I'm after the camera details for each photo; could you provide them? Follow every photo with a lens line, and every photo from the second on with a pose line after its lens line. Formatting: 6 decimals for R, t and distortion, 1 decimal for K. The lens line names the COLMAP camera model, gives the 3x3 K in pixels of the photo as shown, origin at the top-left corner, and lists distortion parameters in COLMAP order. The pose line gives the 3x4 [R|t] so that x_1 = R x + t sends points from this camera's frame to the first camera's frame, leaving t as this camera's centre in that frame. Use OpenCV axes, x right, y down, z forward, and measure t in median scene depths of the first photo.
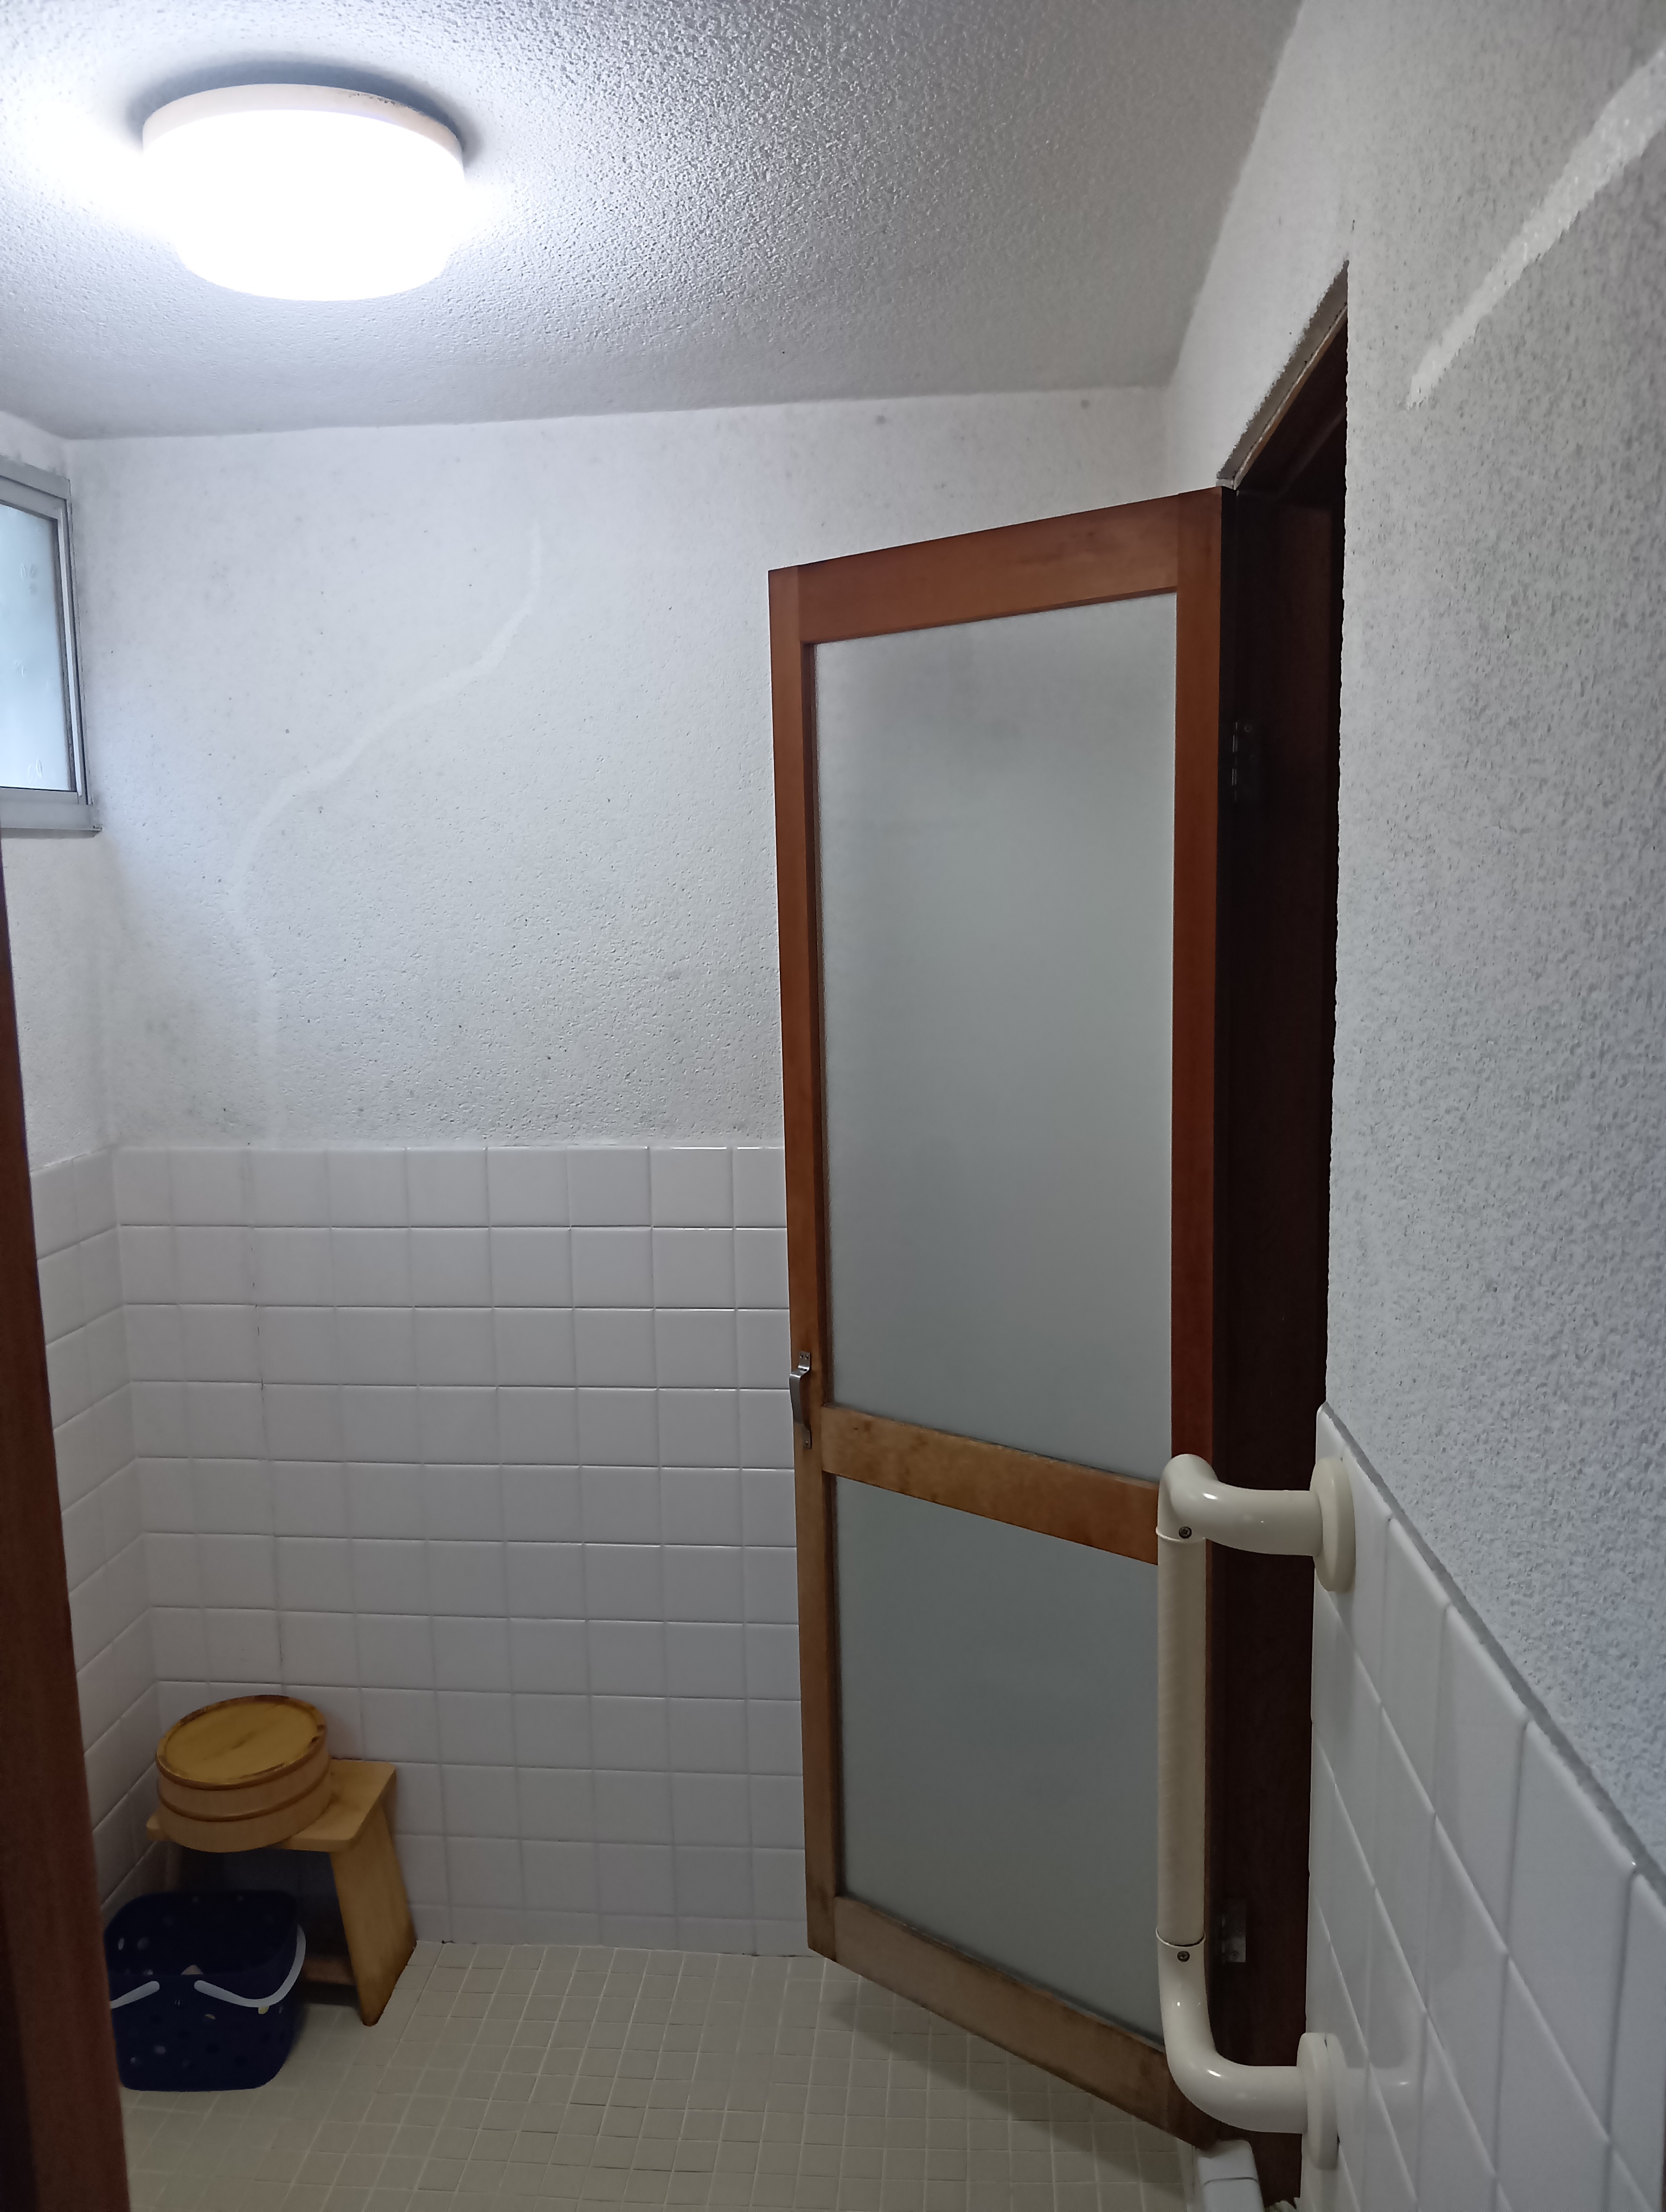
lens RADIAL K [[1667.8, 0, 833.0], [0, 1667.8, 1106.0], [0, 0, 1]] dist [-0.000377, -0.042241]
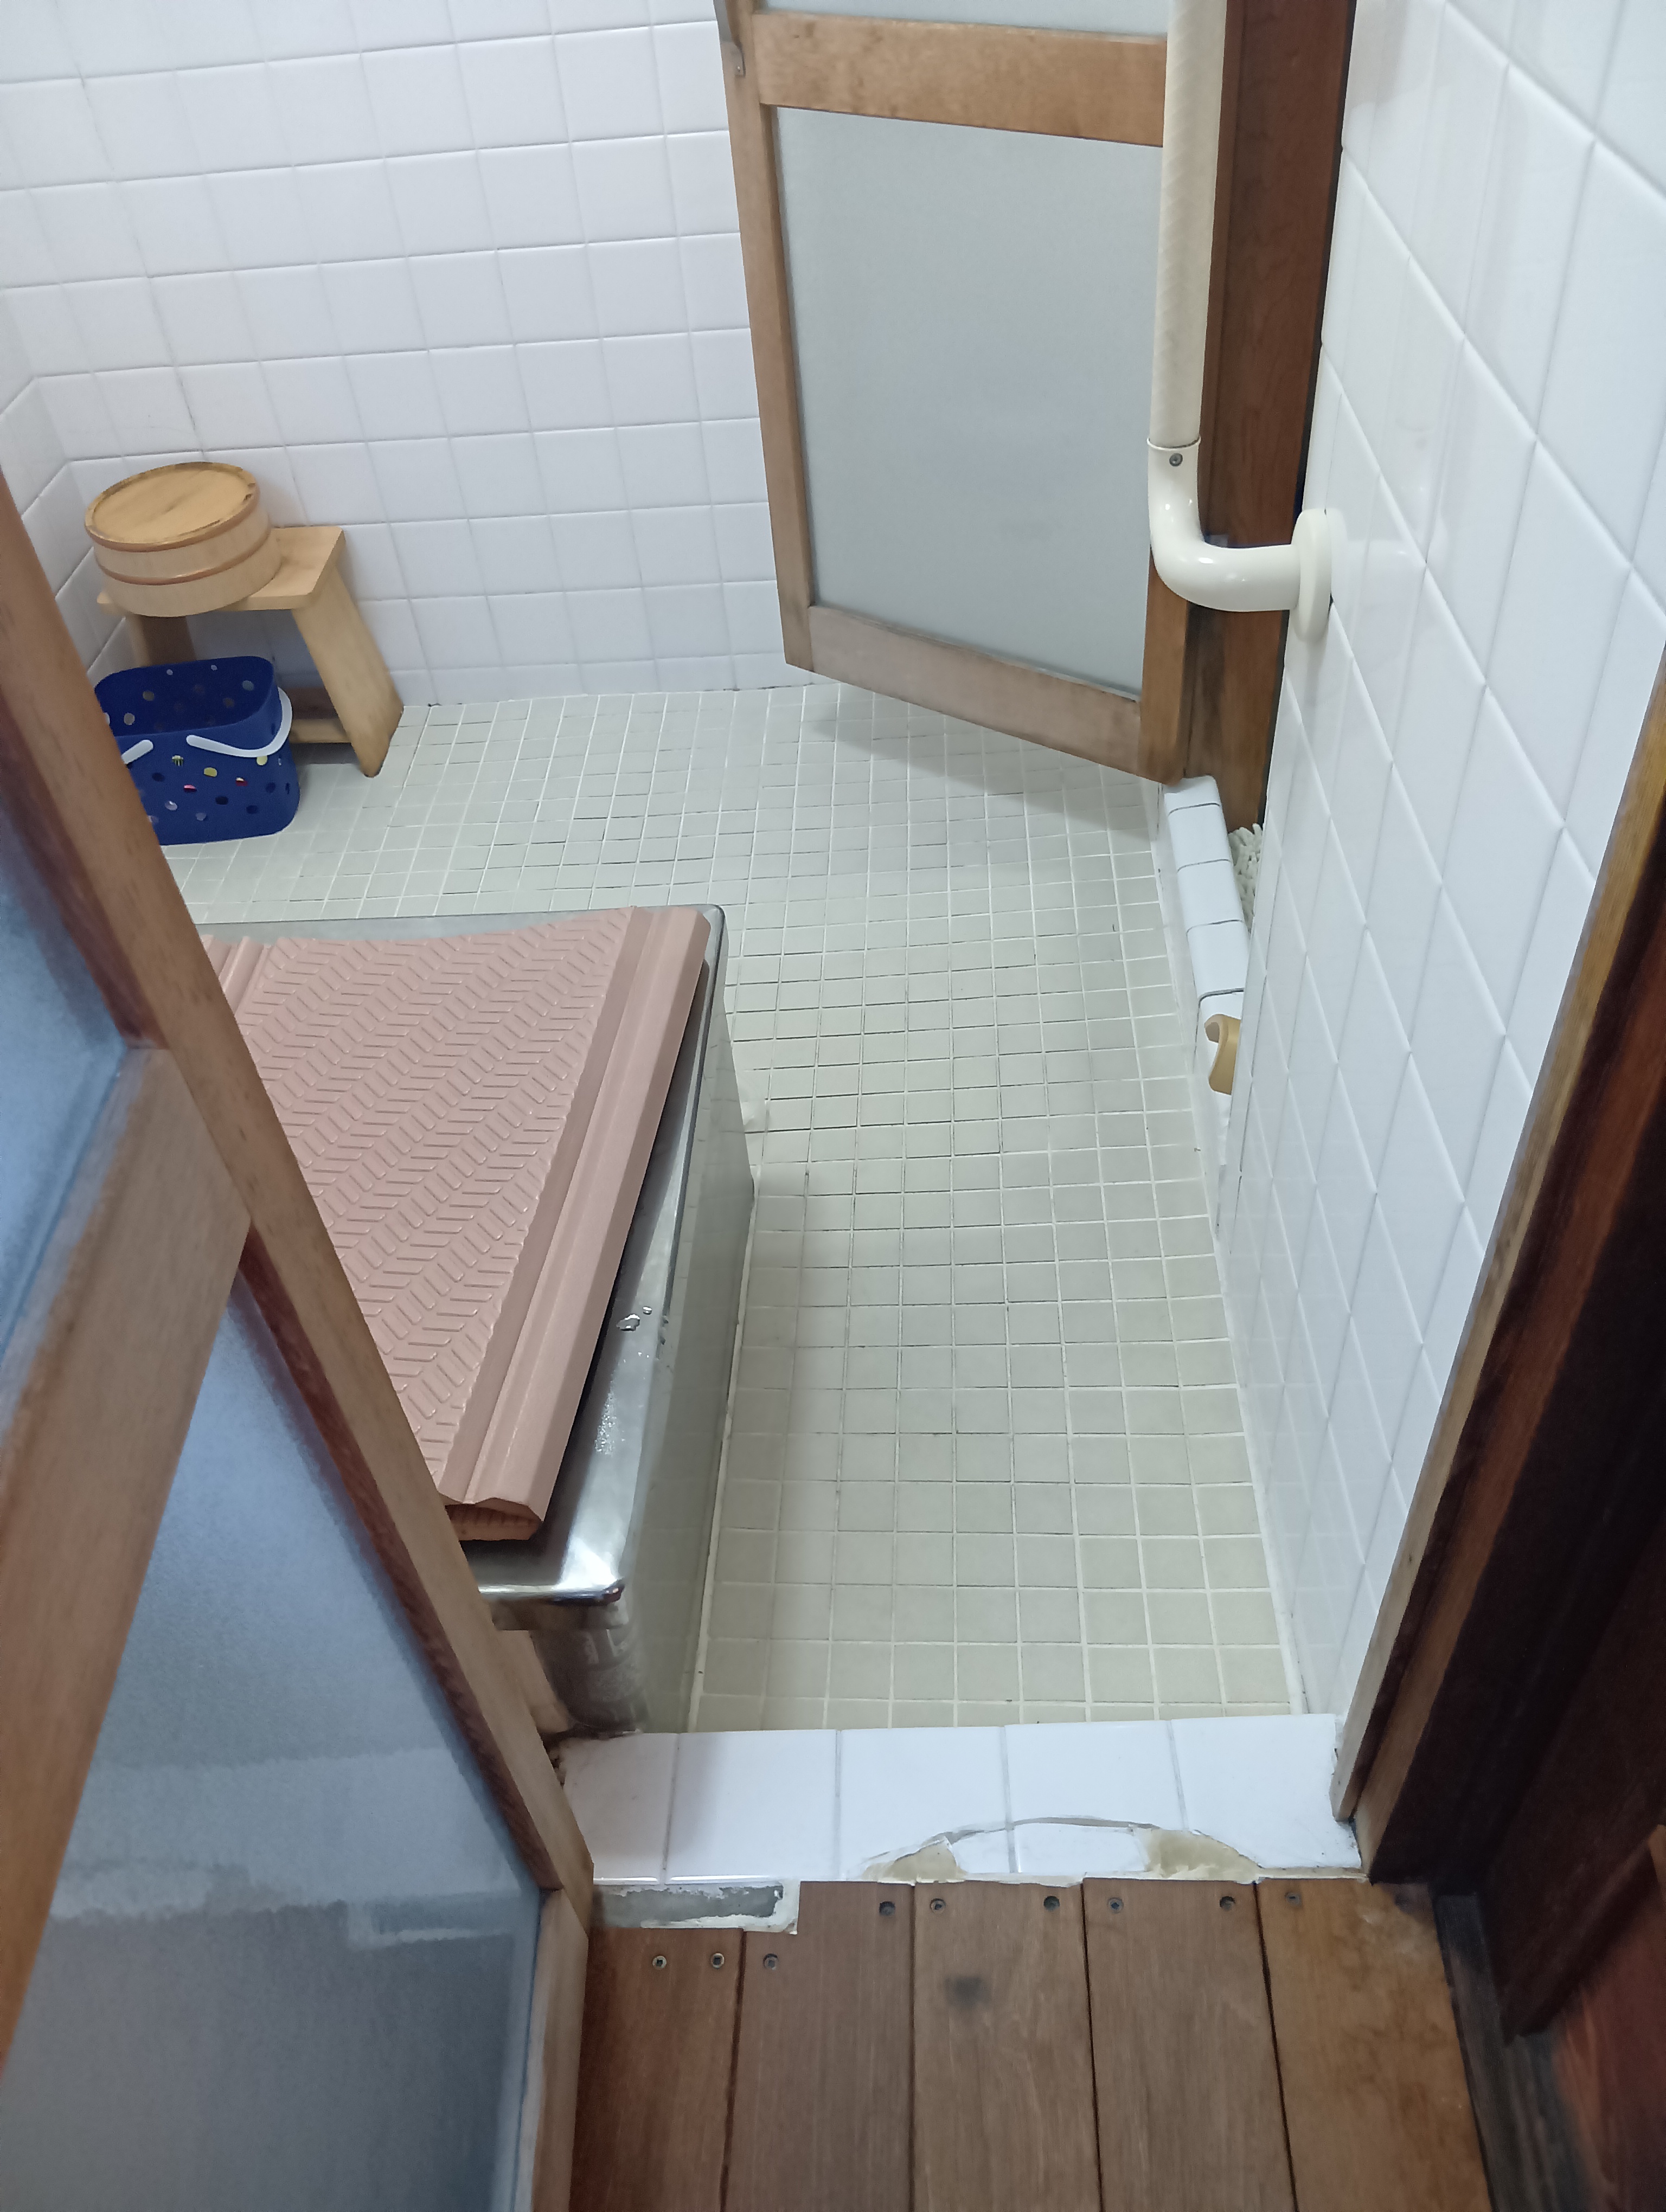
lens RADIAL K [[1651.9, 0, 833.0], [0, 1651.9, 1106.0], [0, 0, 1]] dist [0.080730, -0.185996]
pose [[0.997793, -0.066206, -0.005102, 0.000978], [0.056547, 0.806902, 0.587973, 0.132349], [-0.034811, -0.586963, 0.808865, 0.025232]]
